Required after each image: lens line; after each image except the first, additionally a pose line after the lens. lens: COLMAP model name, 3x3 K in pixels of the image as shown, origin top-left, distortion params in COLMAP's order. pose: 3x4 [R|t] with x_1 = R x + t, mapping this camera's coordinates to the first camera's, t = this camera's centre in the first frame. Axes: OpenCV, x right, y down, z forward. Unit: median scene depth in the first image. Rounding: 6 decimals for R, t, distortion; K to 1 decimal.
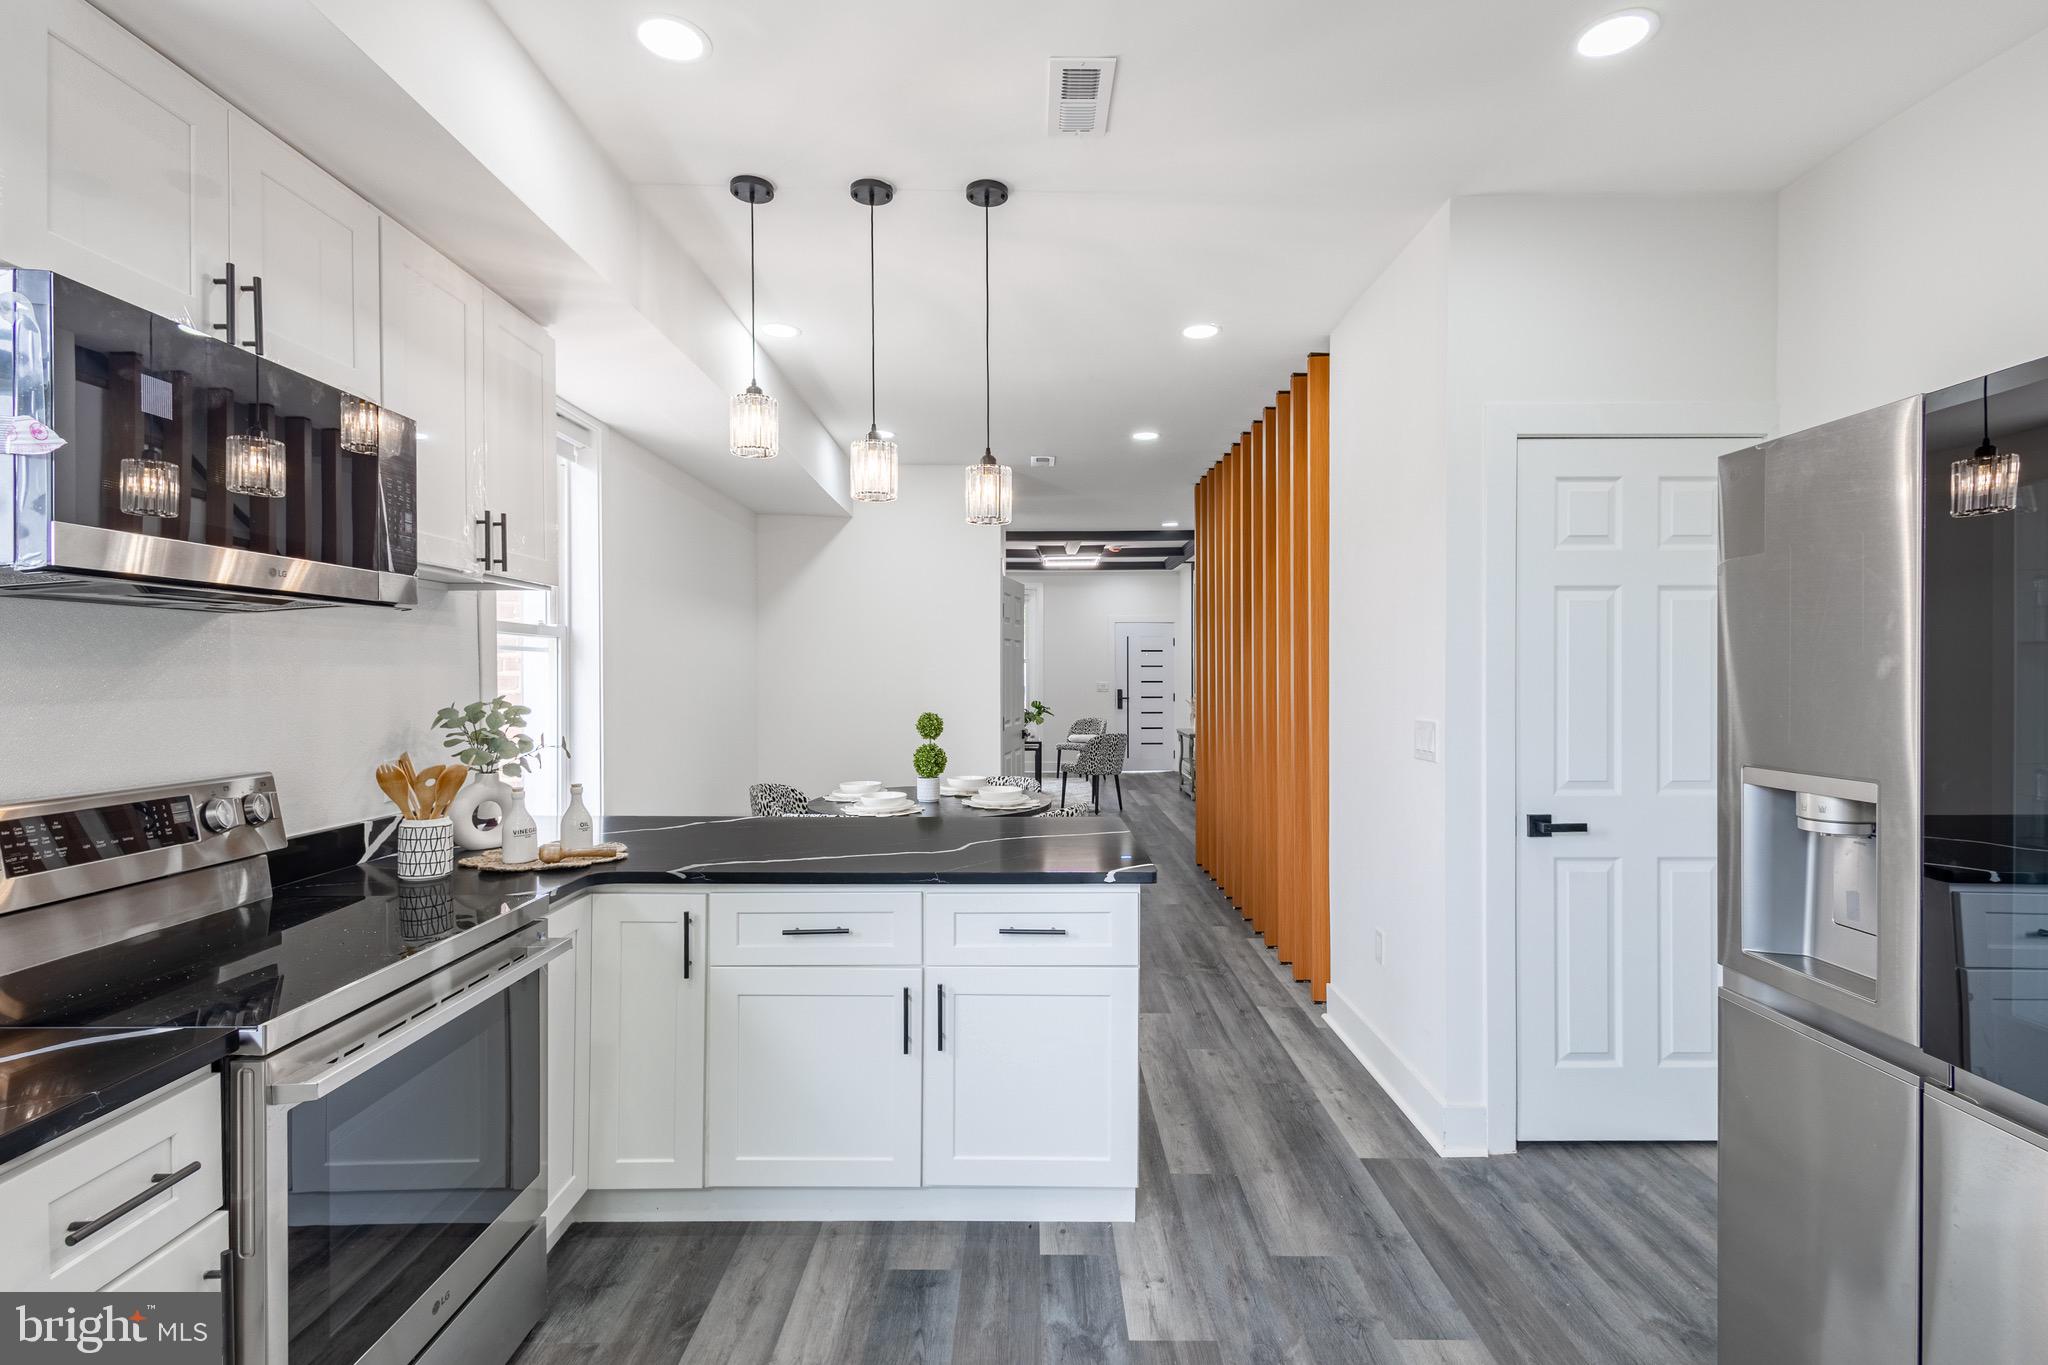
lens RADIAL K [[943.6, 0, 1027.1], [0, 943.6, 677.3], [0, 0, 1]] dist [0.005347, -0.000478]
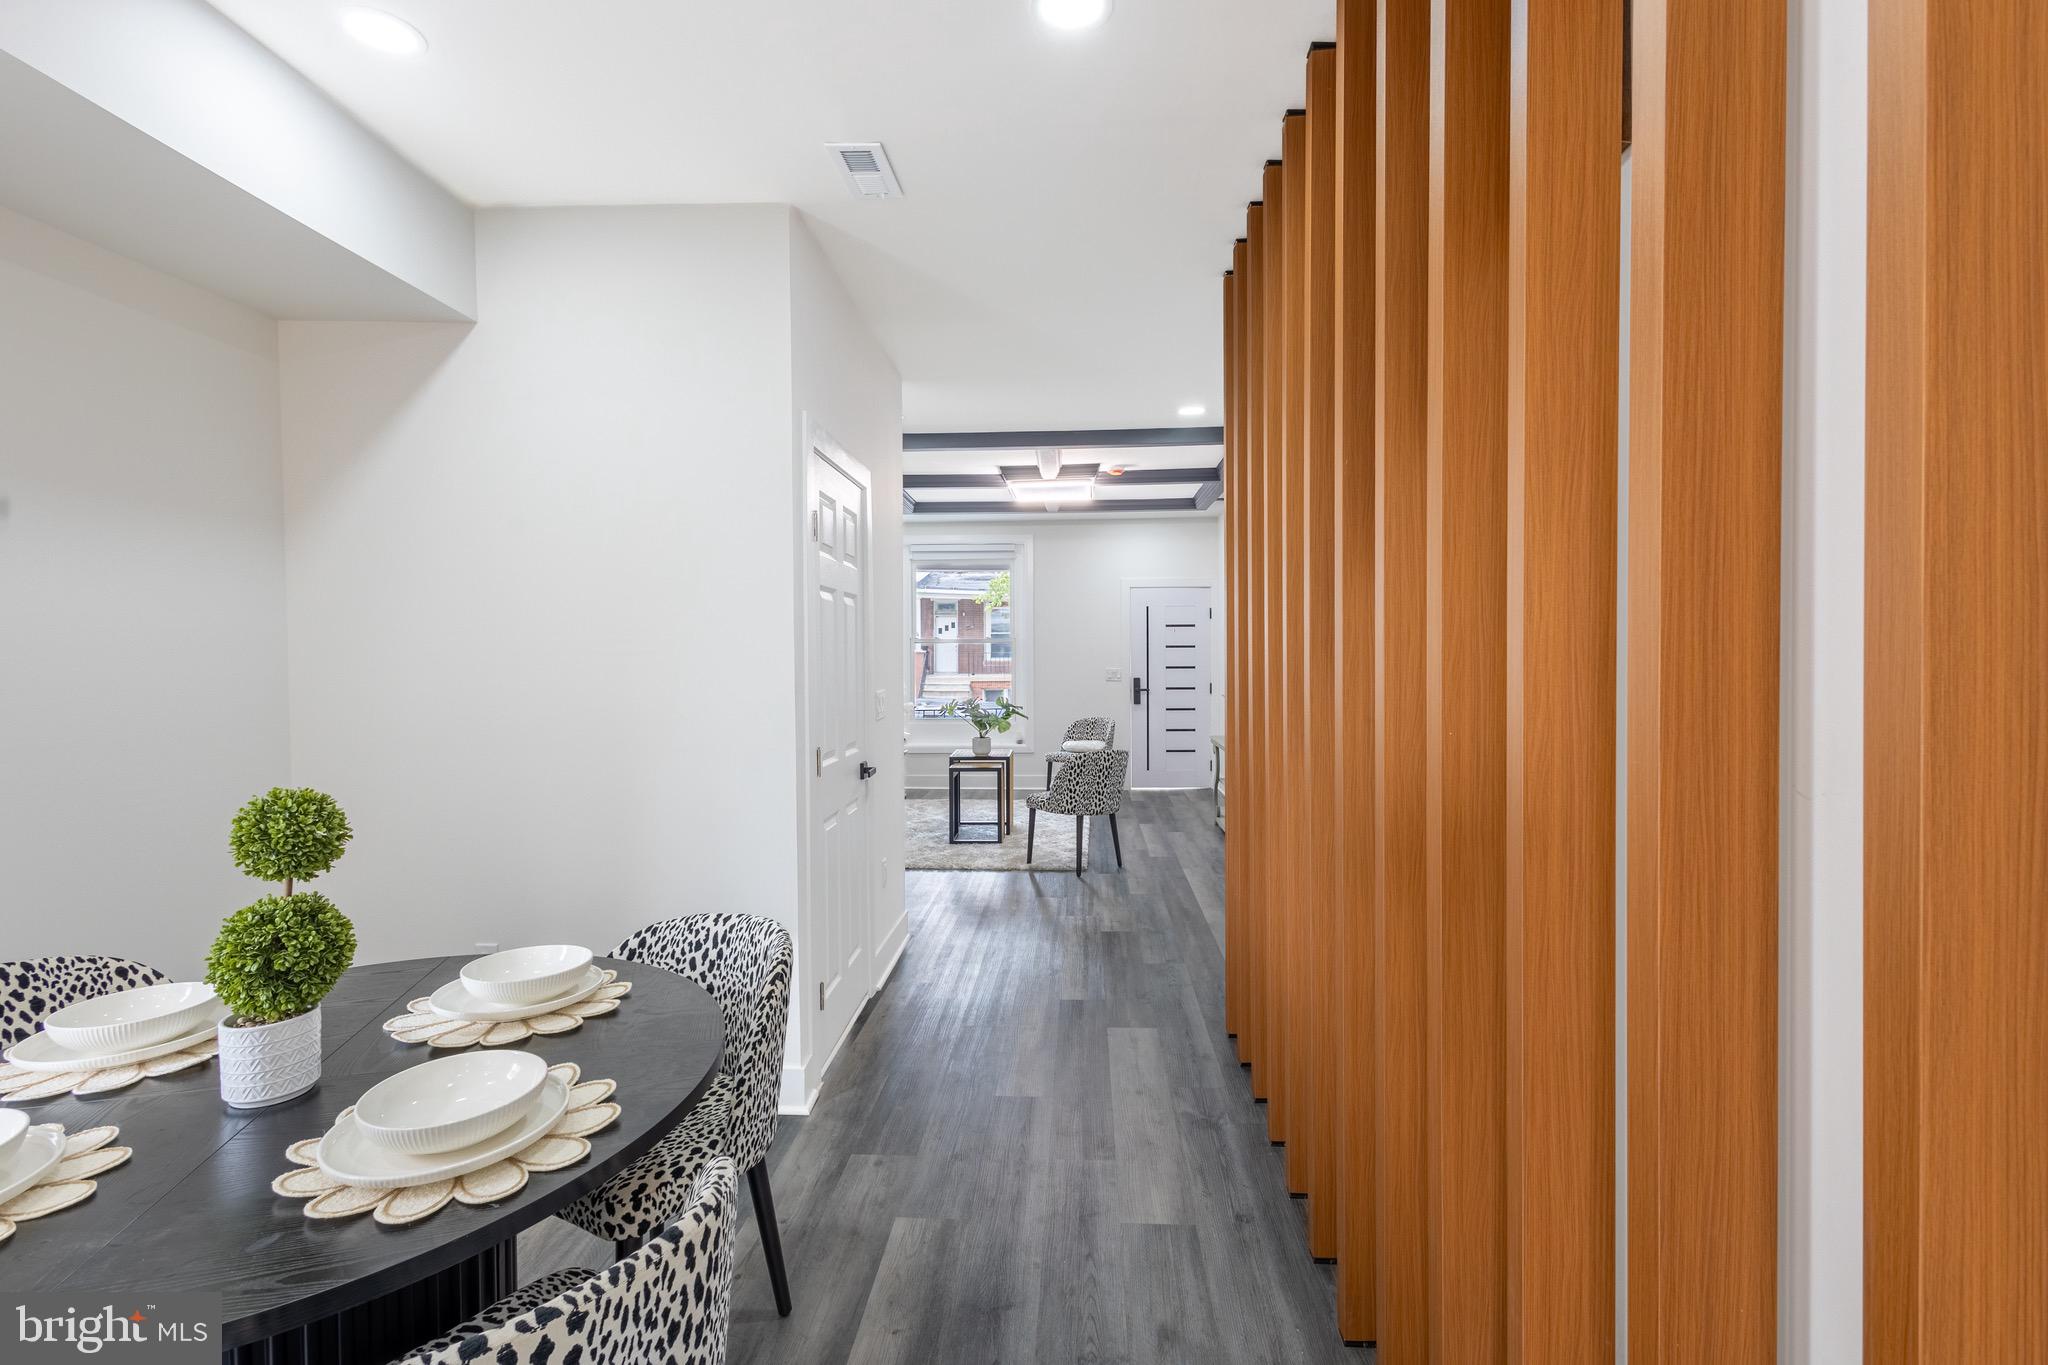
lens RADIAL K [[943.6, 0, 1037.8], [0, 943.6, 678.8], [0, 0, 1]] dist [0.005347, -0.000478]
pose [[0.999086, -0.002008, -0.042689, 0.286190], [0.002832, 0.999810, 0.019263, -0.005398], [0.042643, -0.019367, 0.998903, 1.407665]]
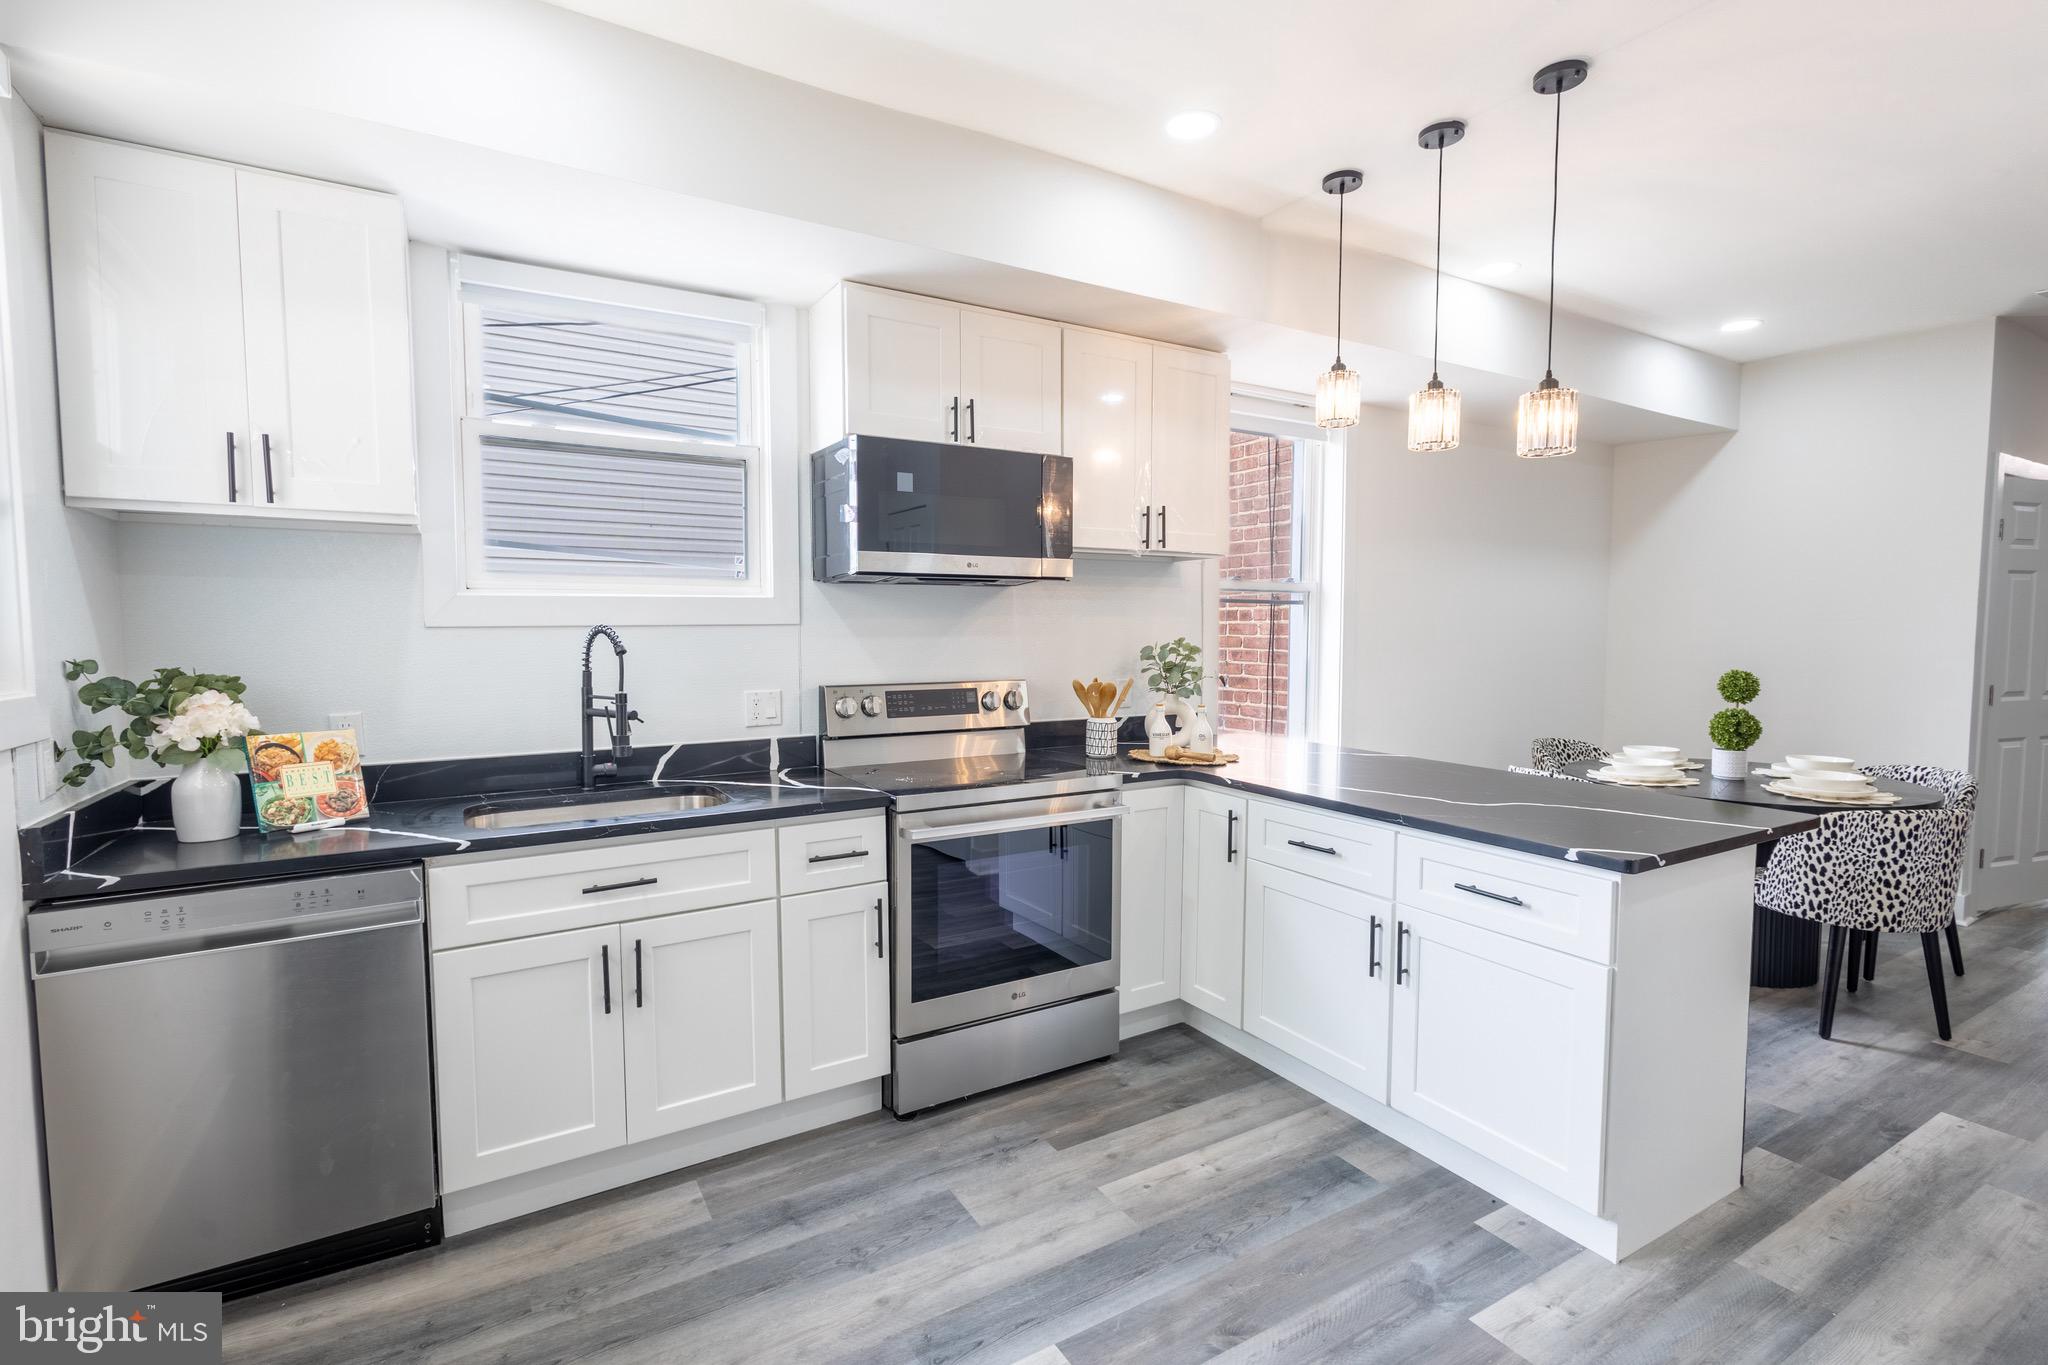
lens RADIAL K [[943.6, 0, 1024.4], [0, 943.6, 677.3], [0, 0, 1]] dist [0.005347, -0.000478]
pose [[0.508074, 0.049931, -0.859865, 0.560192], [-0.004058, 0.998446, 0.055581, 0.001262], [0.861304, -0.024750, 0.507487, 0.119826]]
